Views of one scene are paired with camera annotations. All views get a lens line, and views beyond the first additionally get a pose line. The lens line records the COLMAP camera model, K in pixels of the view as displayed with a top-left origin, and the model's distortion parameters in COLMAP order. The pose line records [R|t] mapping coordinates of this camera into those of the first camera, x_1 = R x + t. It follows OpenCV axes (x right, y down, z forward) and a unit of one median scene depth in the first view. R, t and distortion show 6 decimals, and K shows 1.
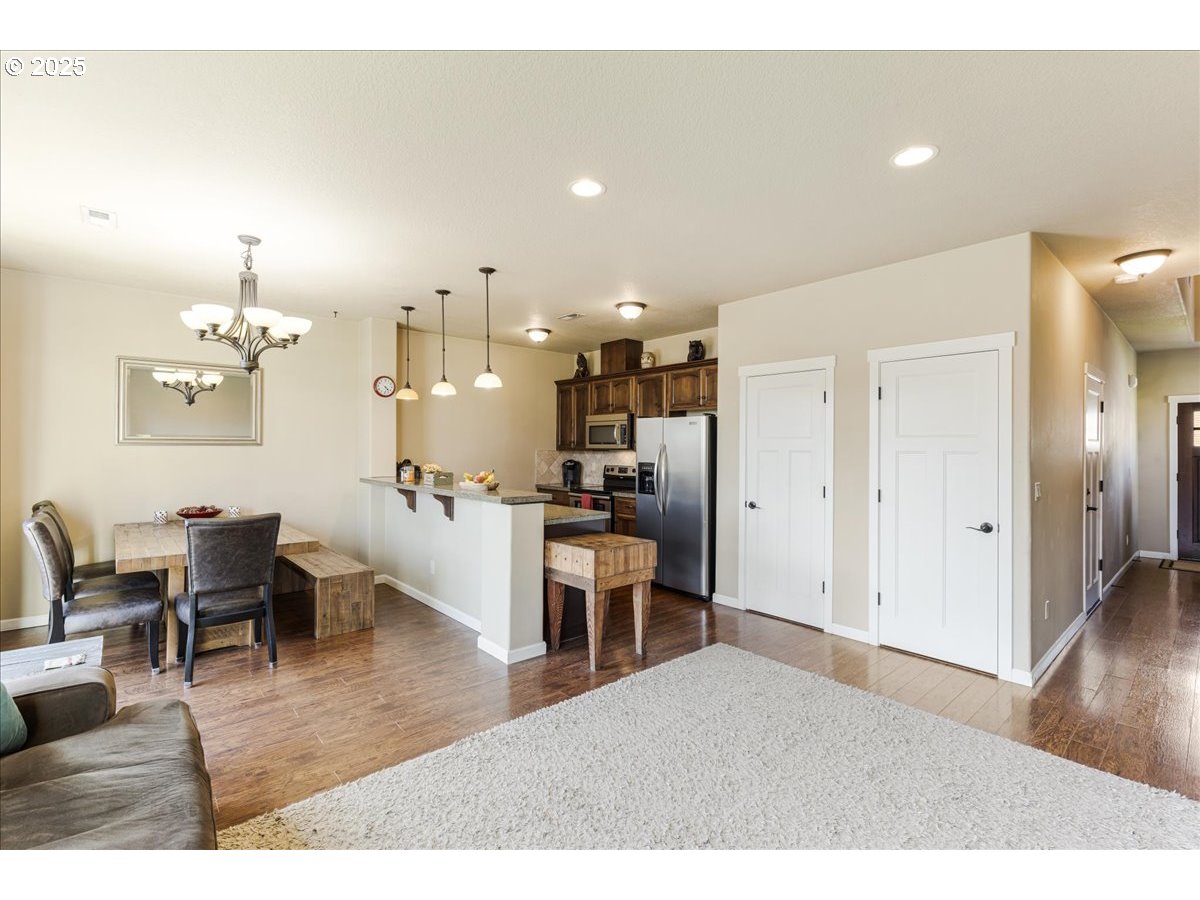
lens RADIAL K [[558.6, 0, 583.5], [0, 558.6, 446.0], [0, 0, 1]] dist [0.001387, 0.000000]
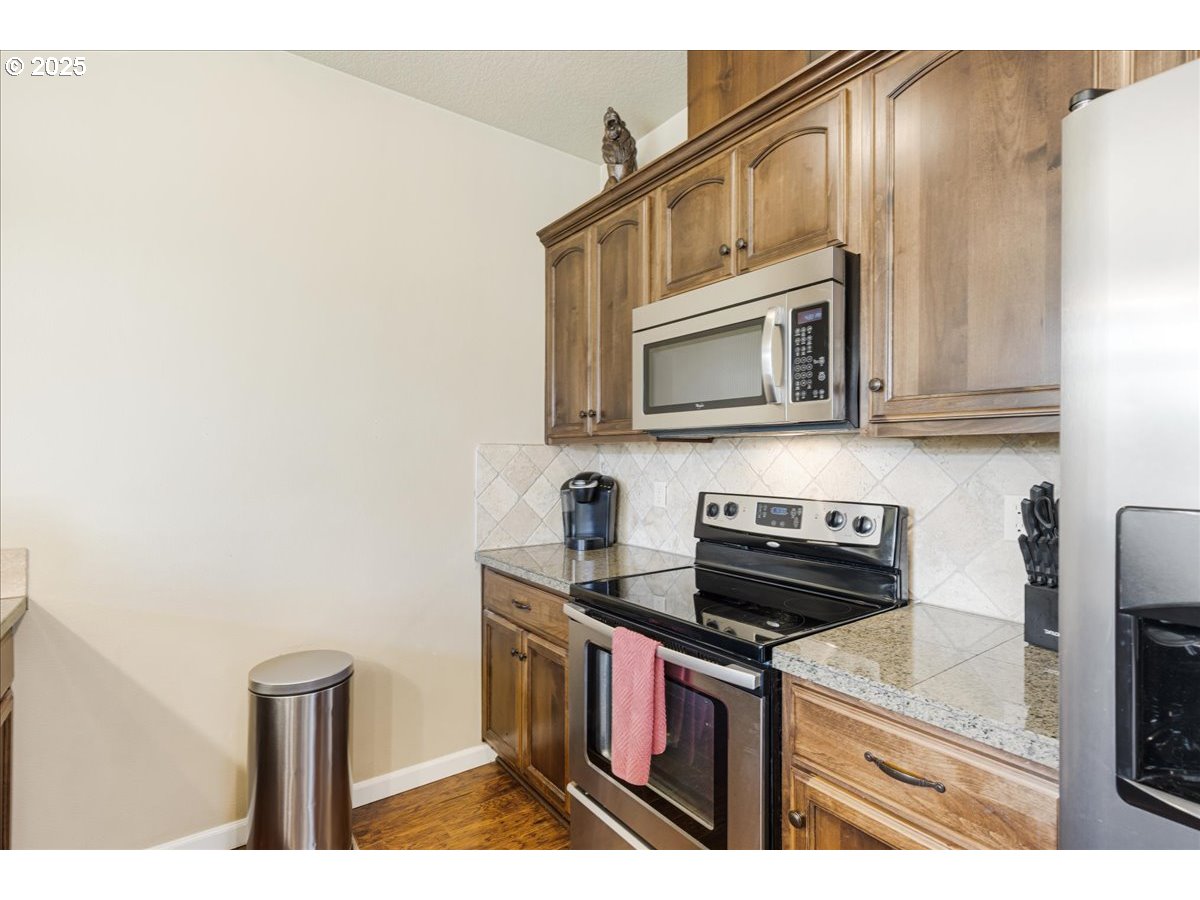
lens RADIAL K [[558.9, 0, 604.0], [0, 558.9, 462.3], [0, 0, 1]] dist [0.002374, 0.000039]
pose [[0.998365, -0.002668, -0.057099, 0.006749], [0.003362, 0.999922, 0.012060, 0.018458], [0.057063, -0.012232, 0.998296, 0.831547]]
